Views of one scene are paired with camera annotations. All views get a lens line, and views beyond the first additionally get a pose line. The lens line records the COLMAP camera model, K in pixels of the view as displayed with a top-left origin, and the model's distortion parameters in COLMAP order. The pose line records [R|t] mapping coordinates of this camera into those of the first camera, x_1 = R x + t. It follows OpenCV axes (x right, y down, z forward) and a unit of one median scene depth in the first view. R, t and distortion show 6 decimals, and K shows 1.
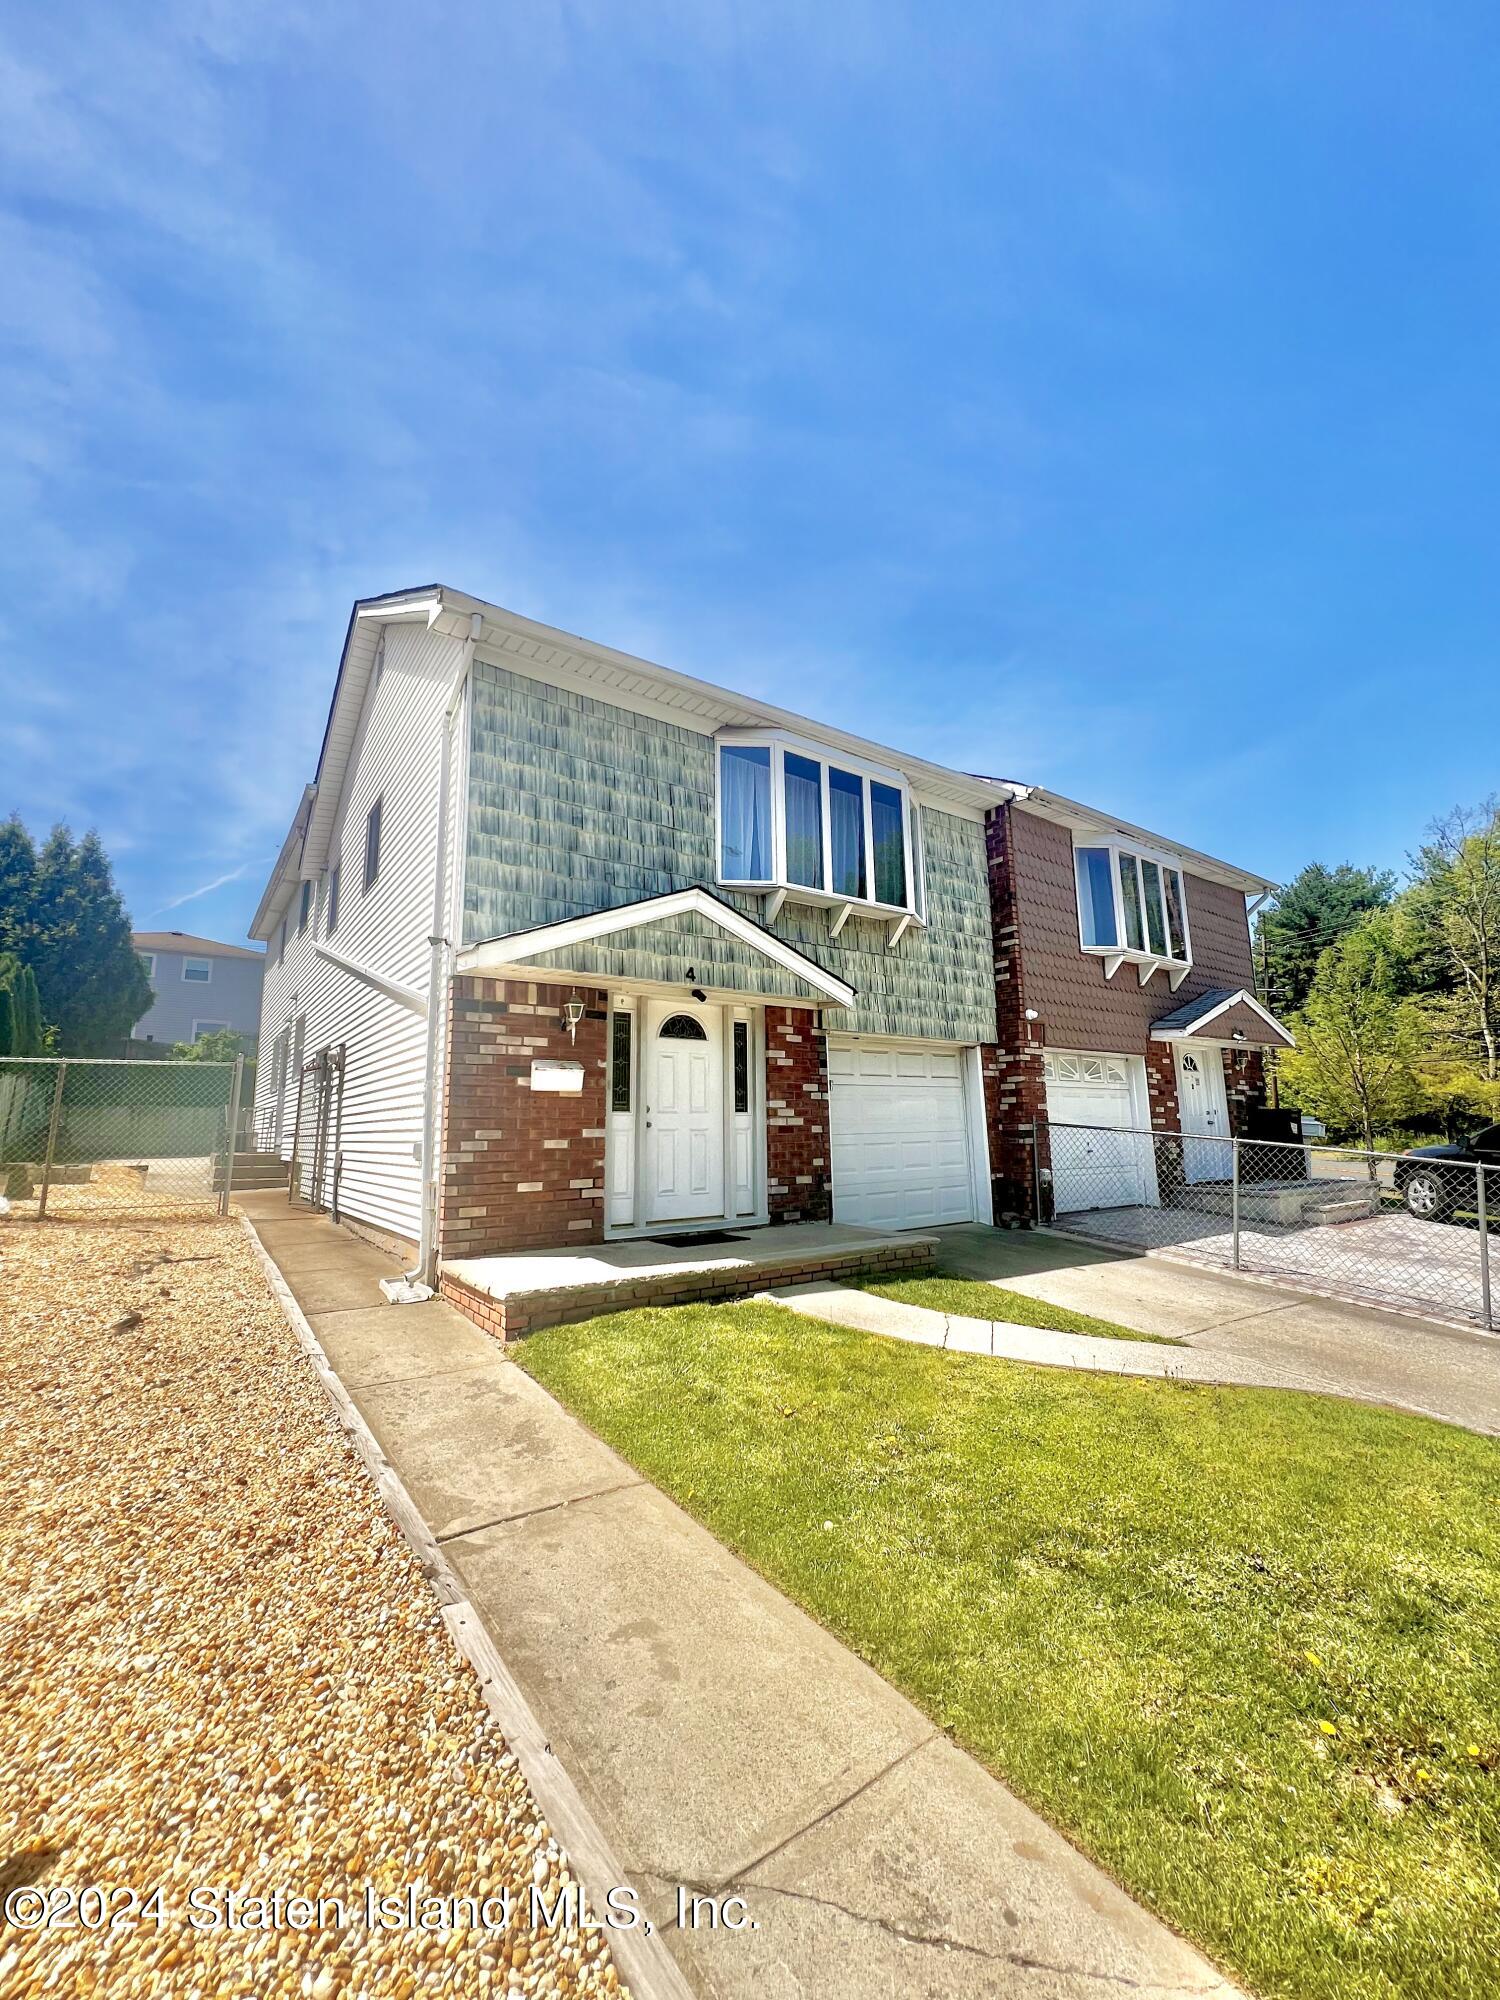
lens RADIAL K [[799.4, 0, 753.2], [0, 799.4, 999.5], [0, 0, 1]] dist [-0.001645, 0.000965]
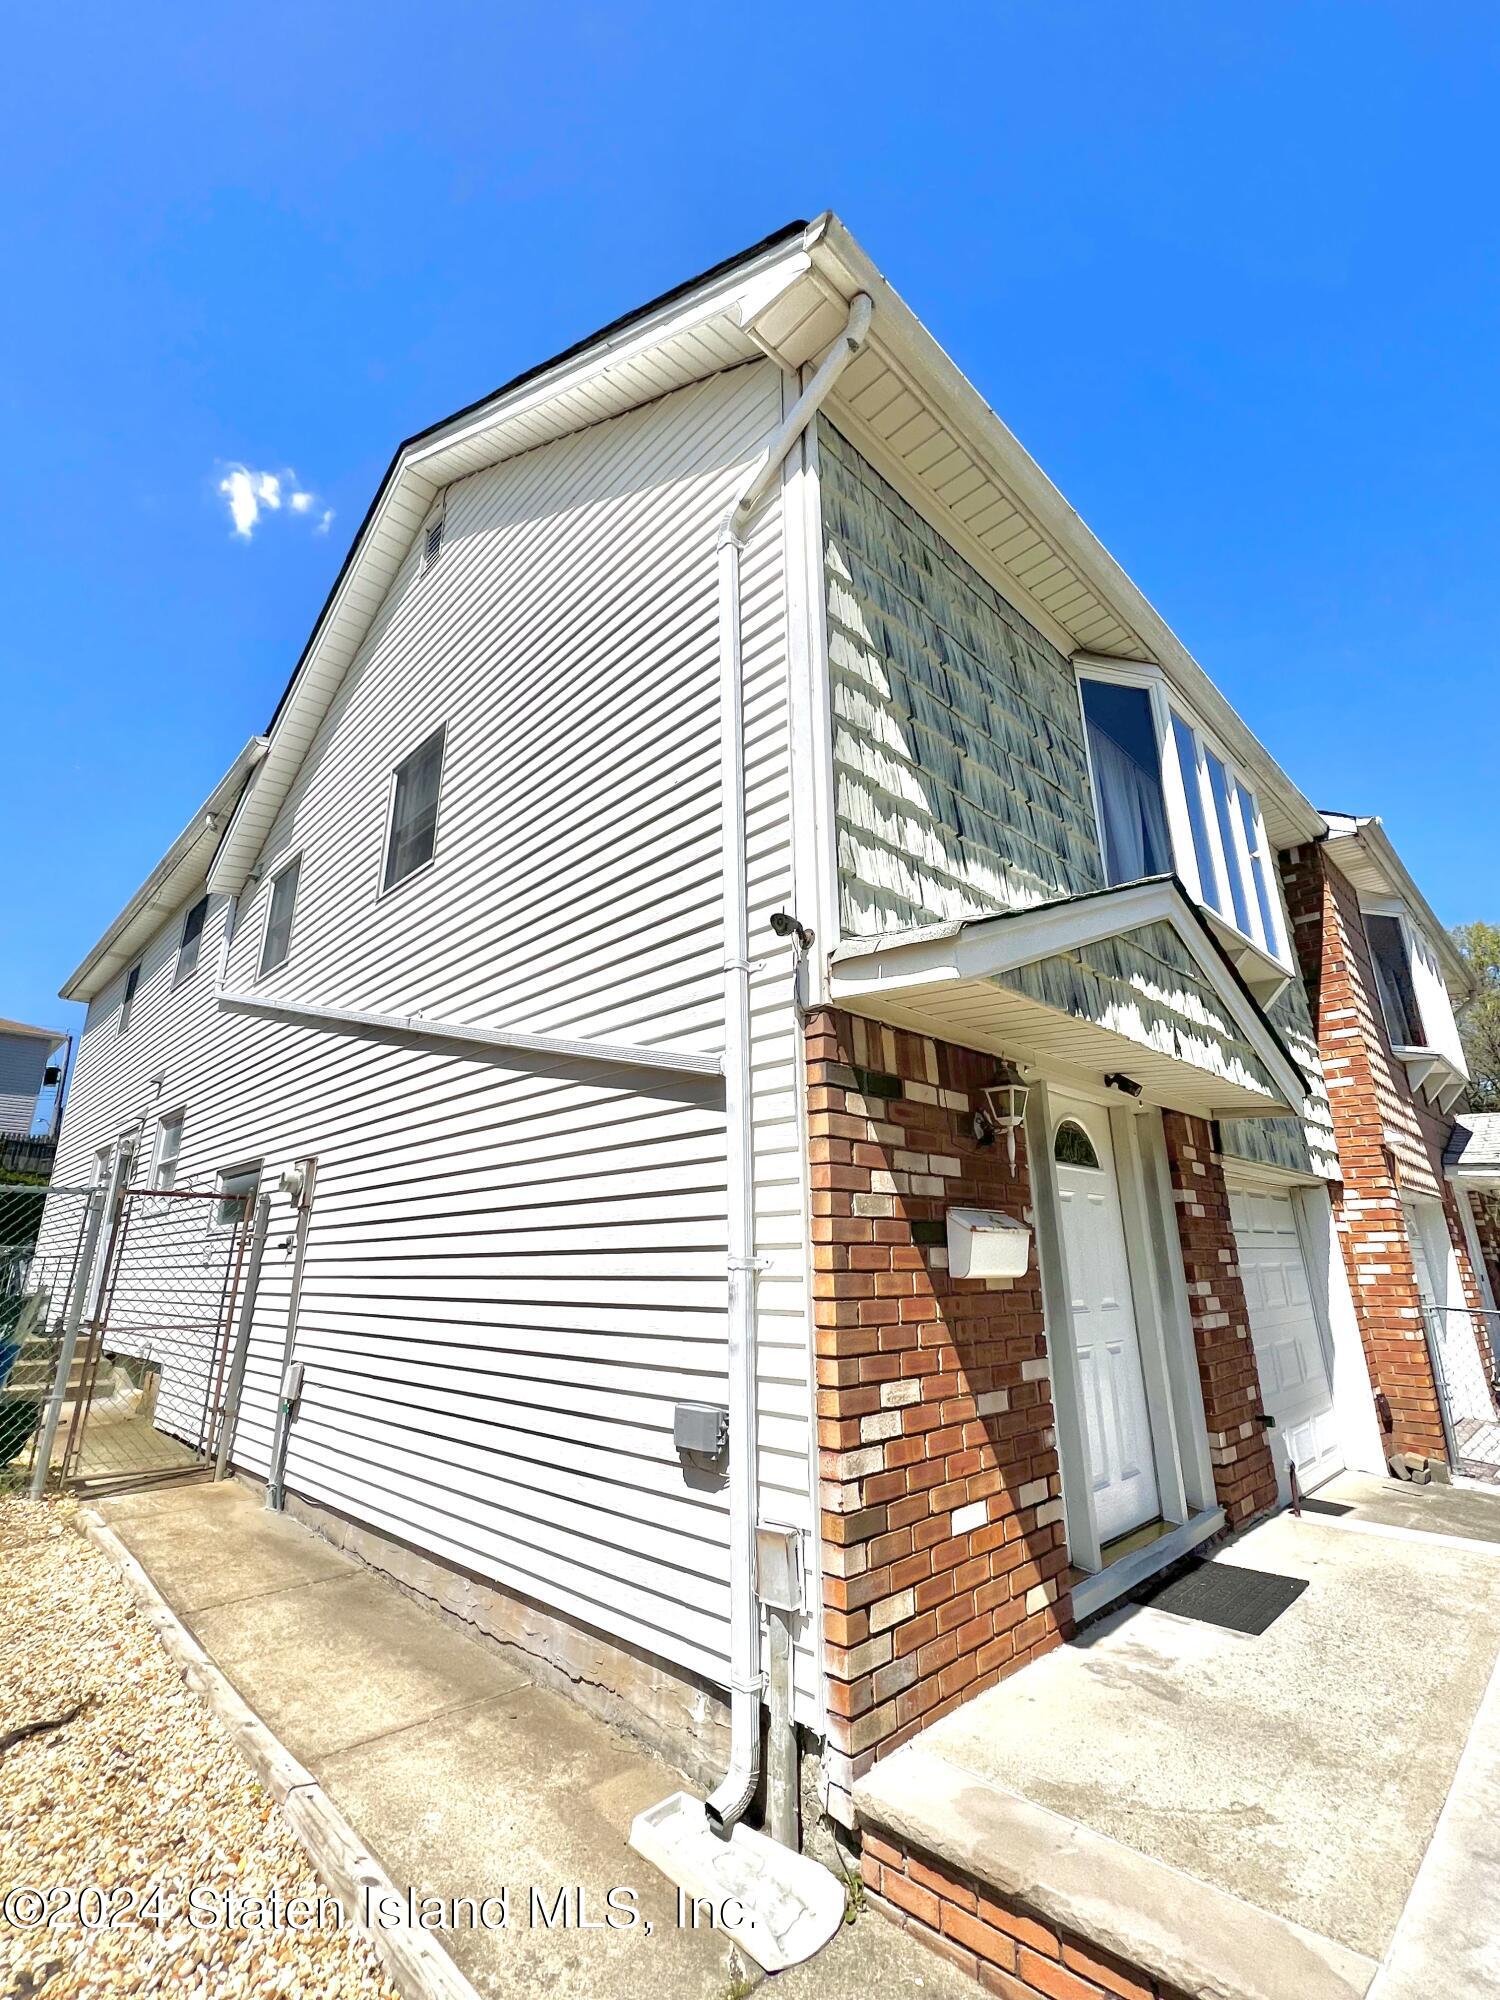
lens RADIAL K [[875.0, 0, 746.1], [0, 875.0, 996.3], [0, 0, 1]] dist [-0.013383, -0.000169]
pose [[0.987279, 0.054423, 0.149393, -0.453451], [-0.033266, 0.989504, -0.140623, 0.030197], [-0.155478, 0.133865, 0.978727, 0.506572]]
